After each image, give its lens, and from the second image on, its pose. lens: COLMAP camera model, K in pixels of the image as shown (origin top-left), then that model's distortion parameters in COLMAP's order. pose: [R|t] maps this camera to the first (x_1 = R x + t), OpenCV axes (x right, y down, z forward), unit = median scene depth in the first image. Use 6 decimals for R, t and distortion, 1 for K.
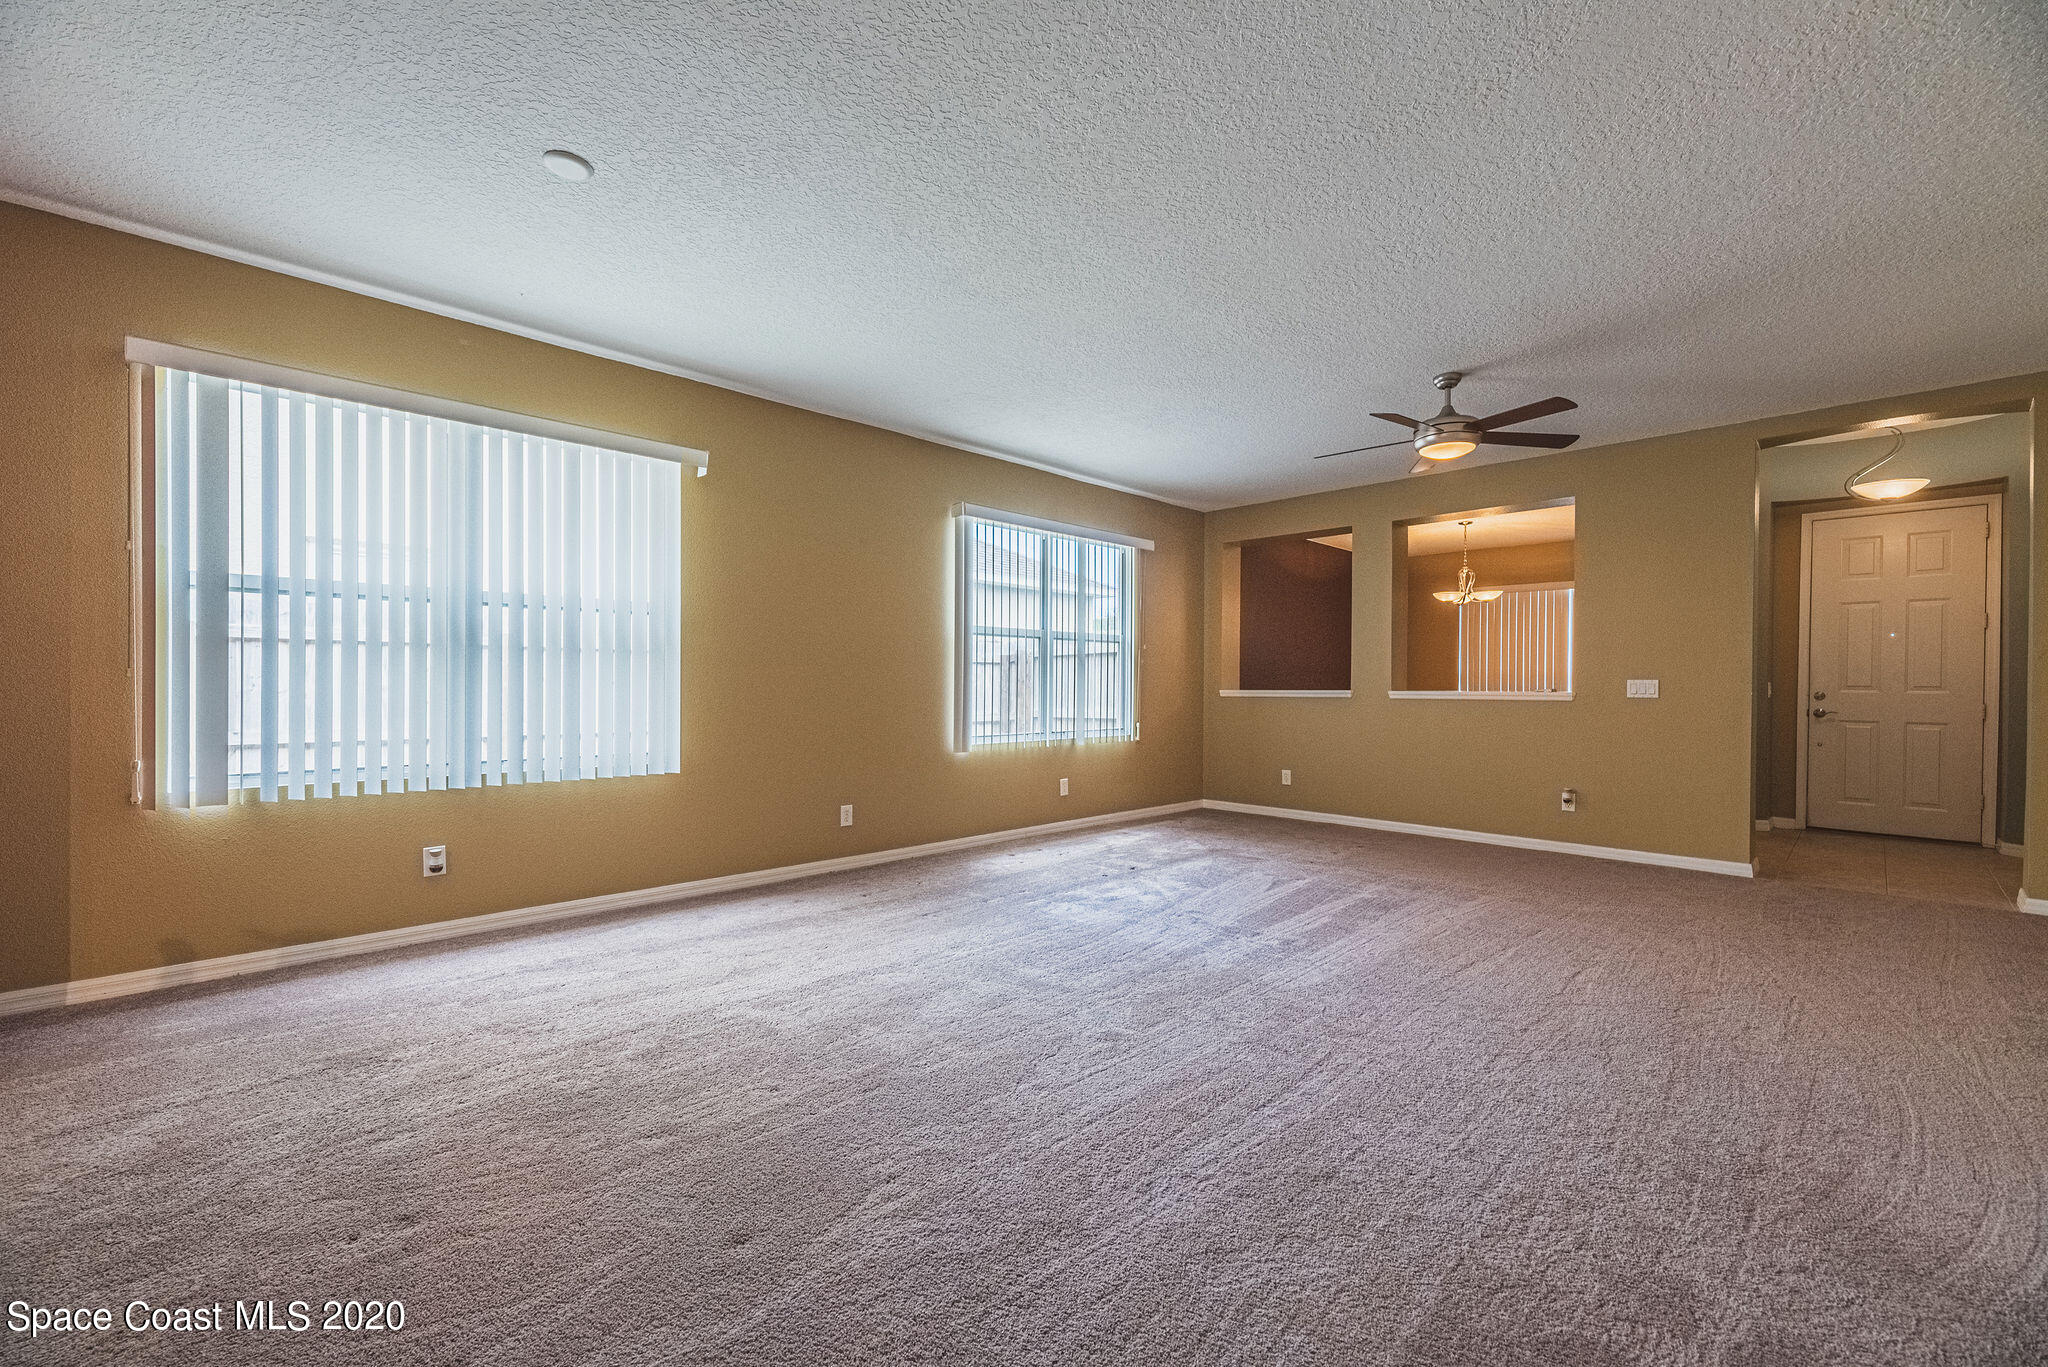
lens RADIAL K [[808.6, 0, 1004.2], [0, 808.6, 682.2], [0, 0, 1]] dist [-0.012048, 0.000020]
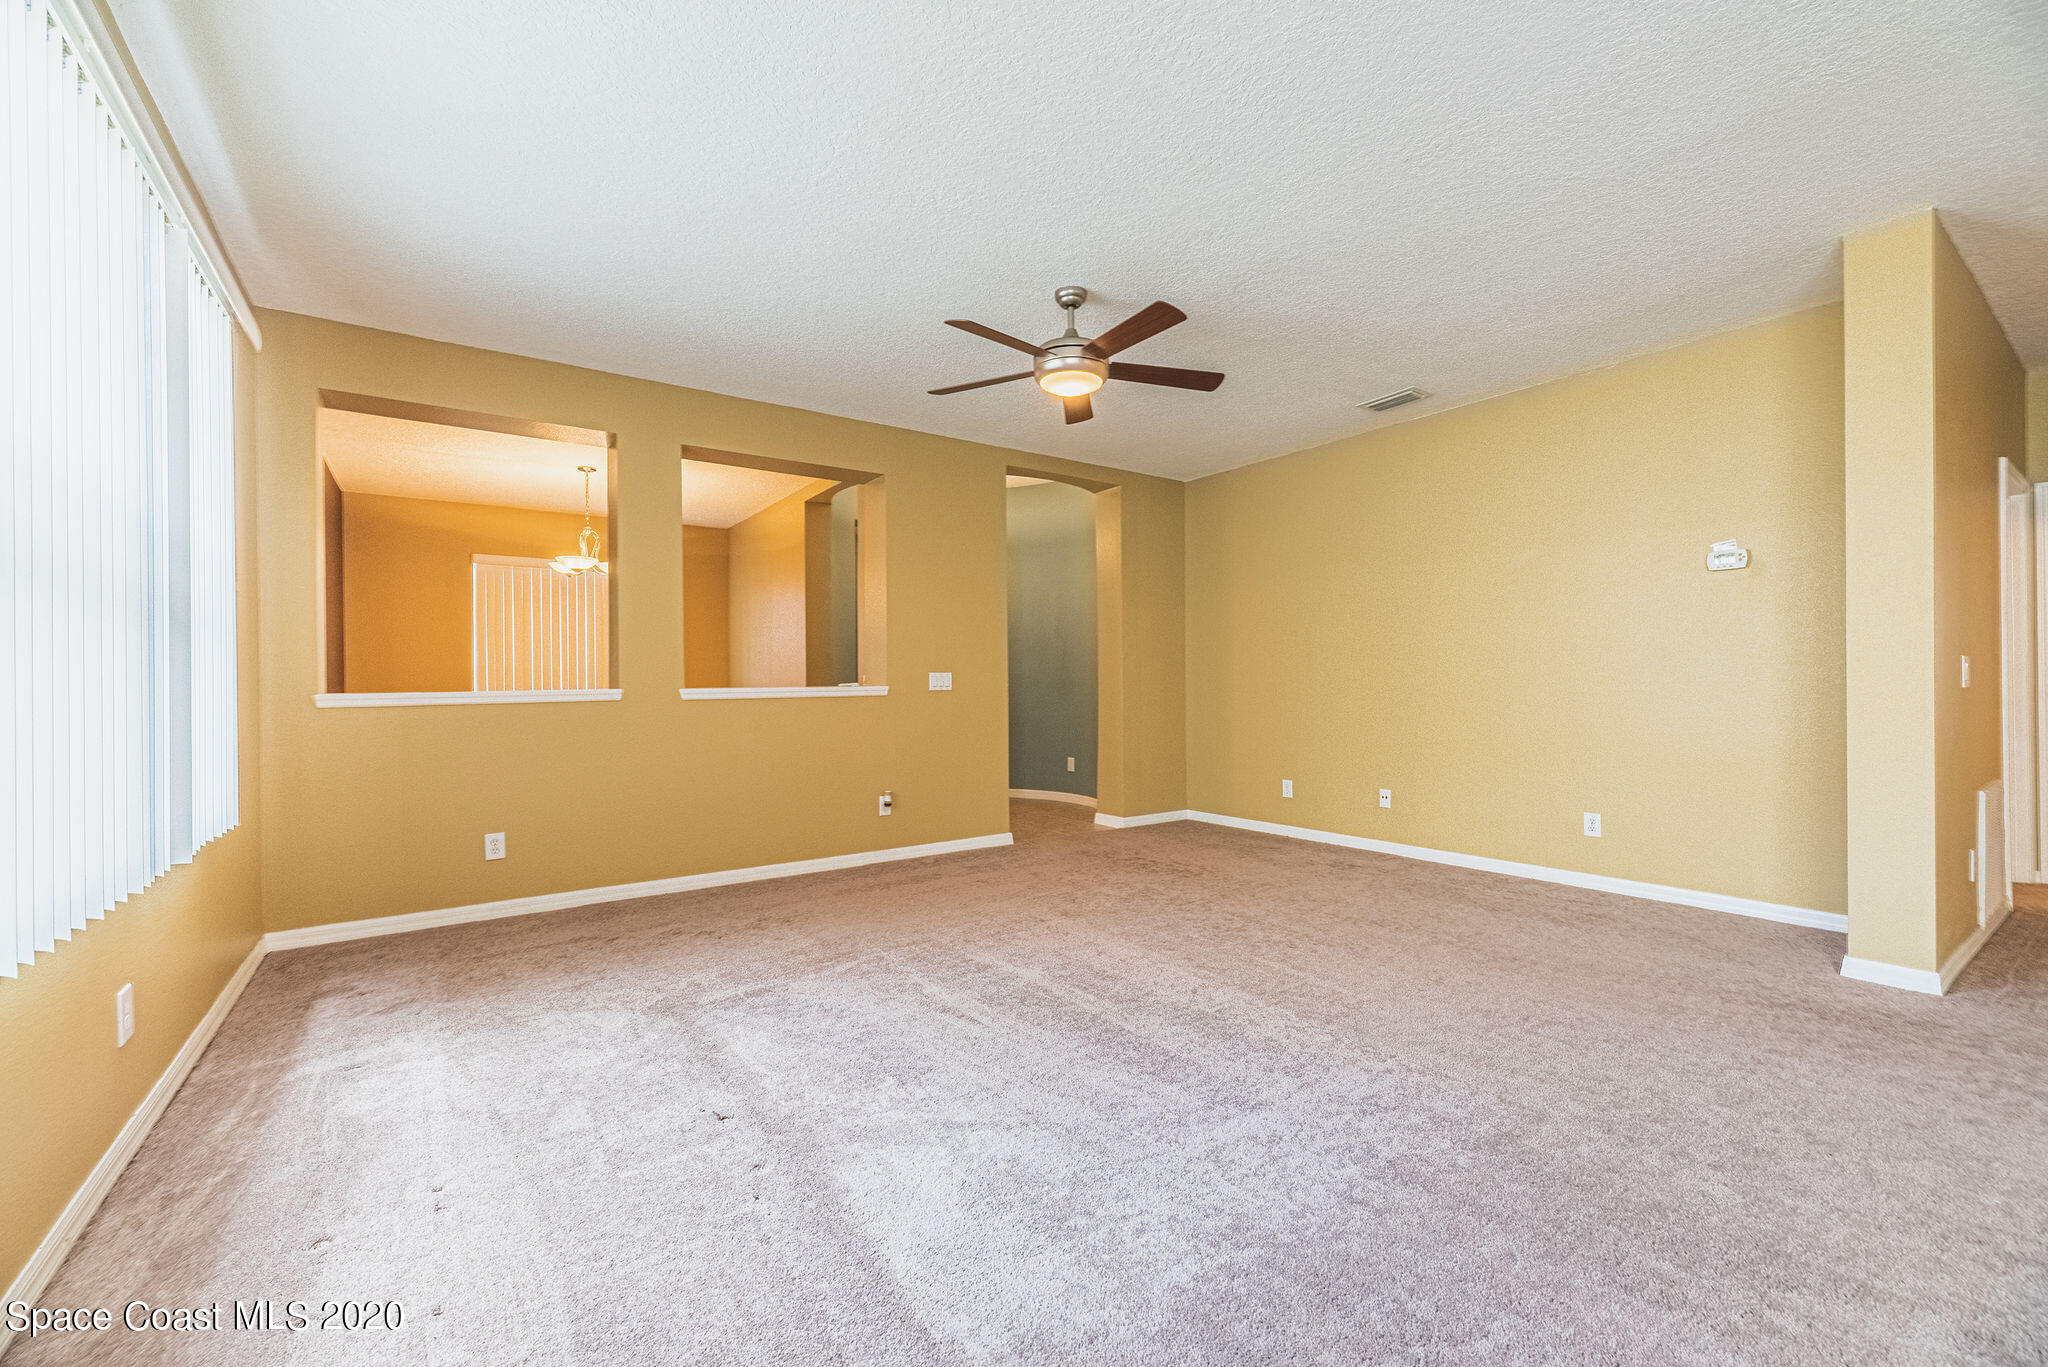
lens RADIAL K [[835.4, 0, 1012.0], [0, 835.4, 680.2], [0, 0, 1]] dist [0.001473, 0.000142]
pose [[0.151350, -0.005700, 0.988464, -0.189212], [0.008160, 0.999957, 0.004517, 0.002100], [-0.988447, 0.007382, 0.151390, 0.606550]]
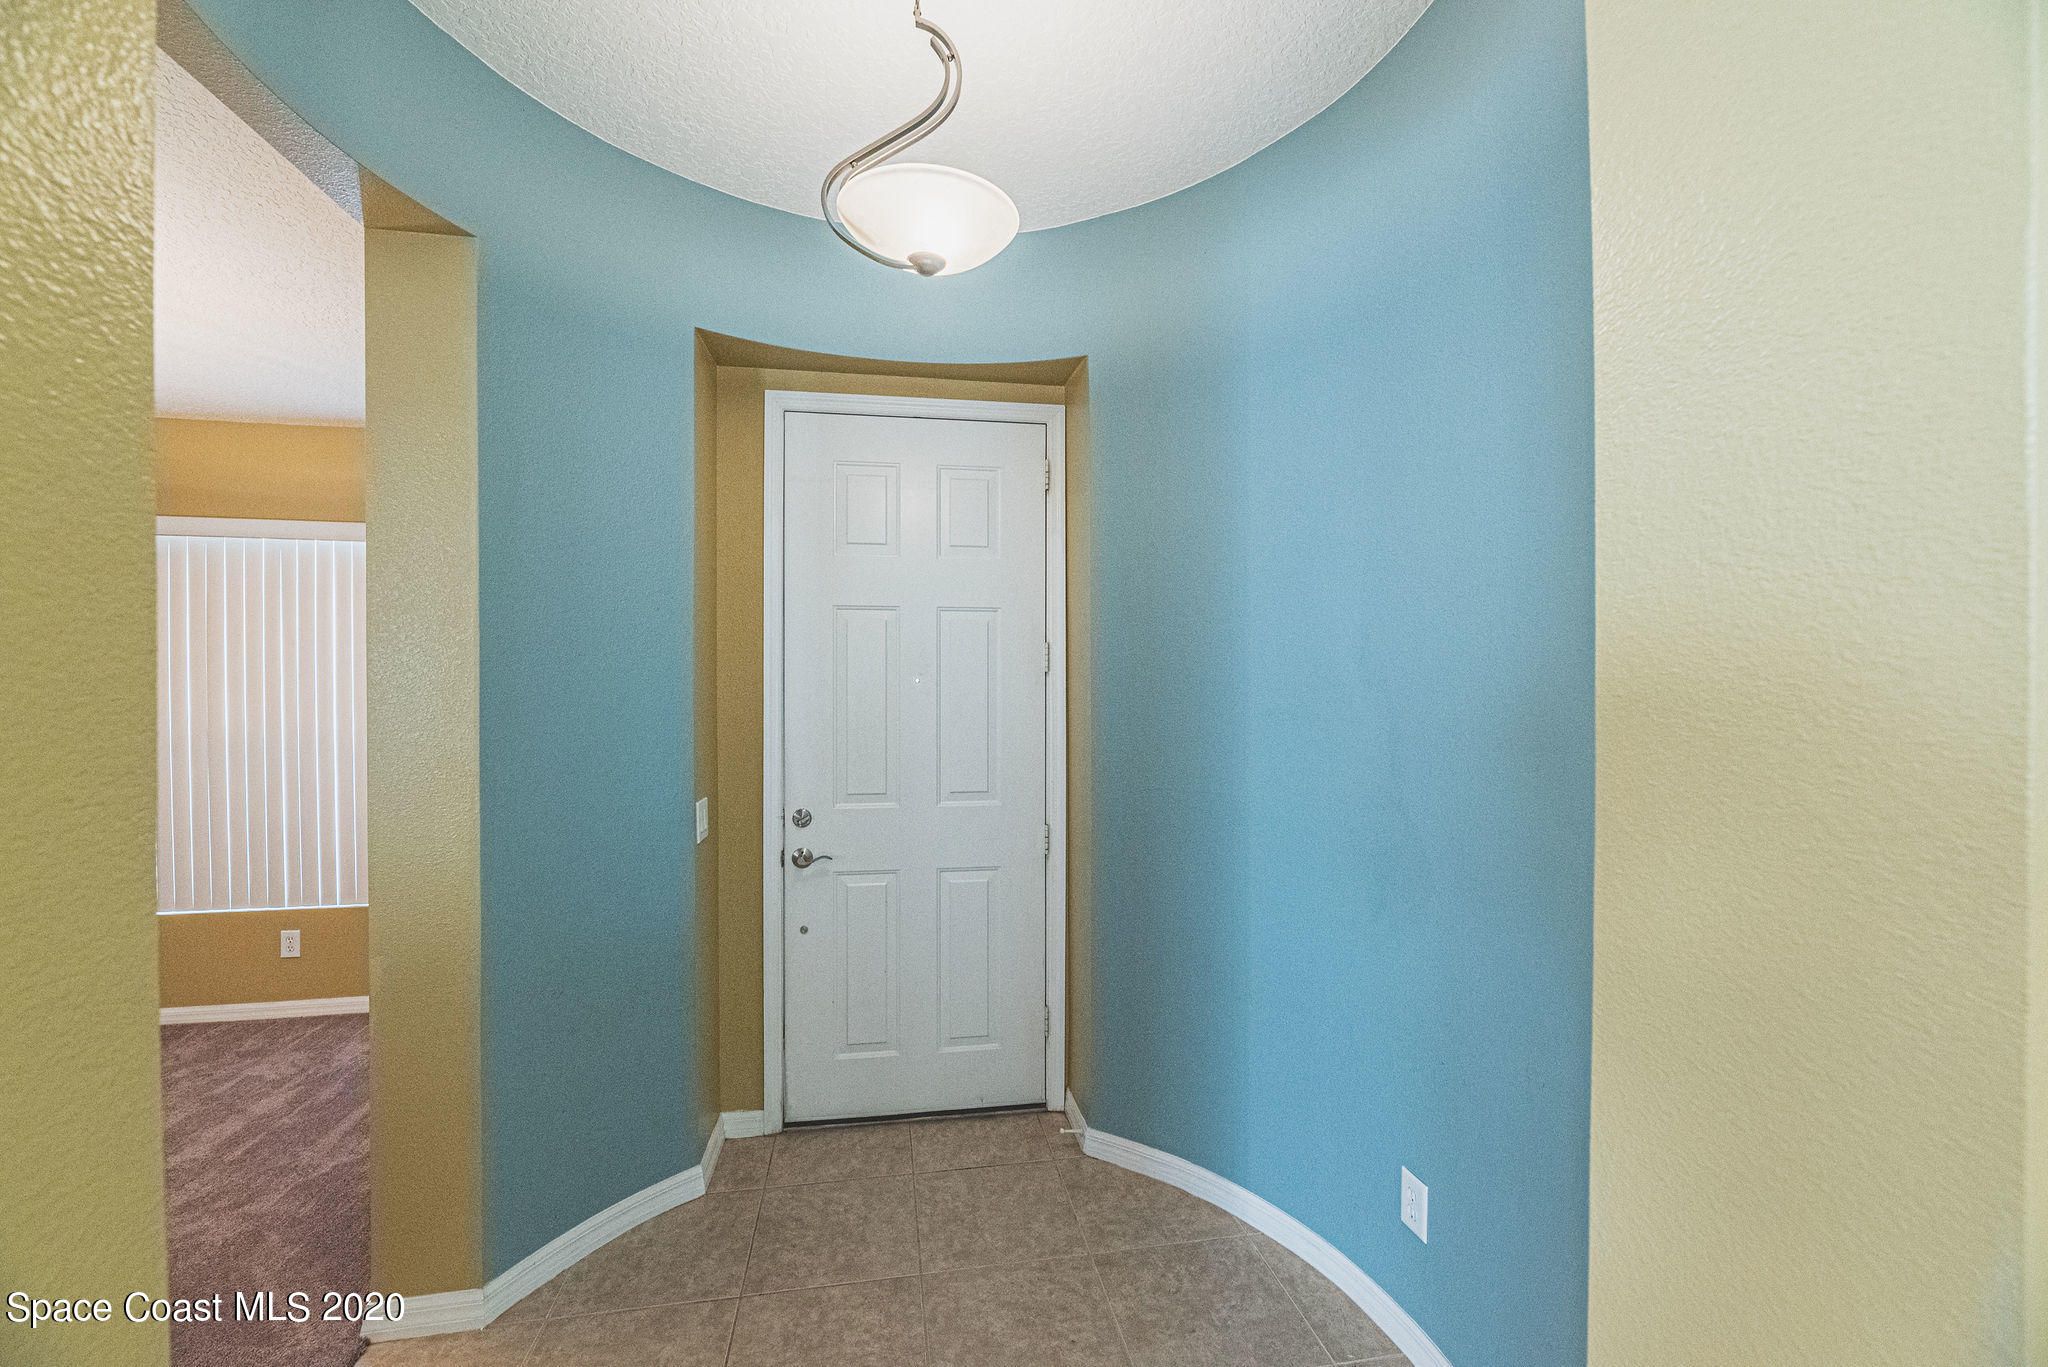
lens RADIAL K [[835.4, 0, 1020.5], [0, 835.4, 685.2], [0, 0, 1]] dist [0.001473, 0.000142]
pose [[0.539341, -0.014108, 0.841969, 0.704355], [0.009298, 0.999898, 0.010799, -0.059749], [-0.842036, 0.002004, 0.539417, 0.655014]]
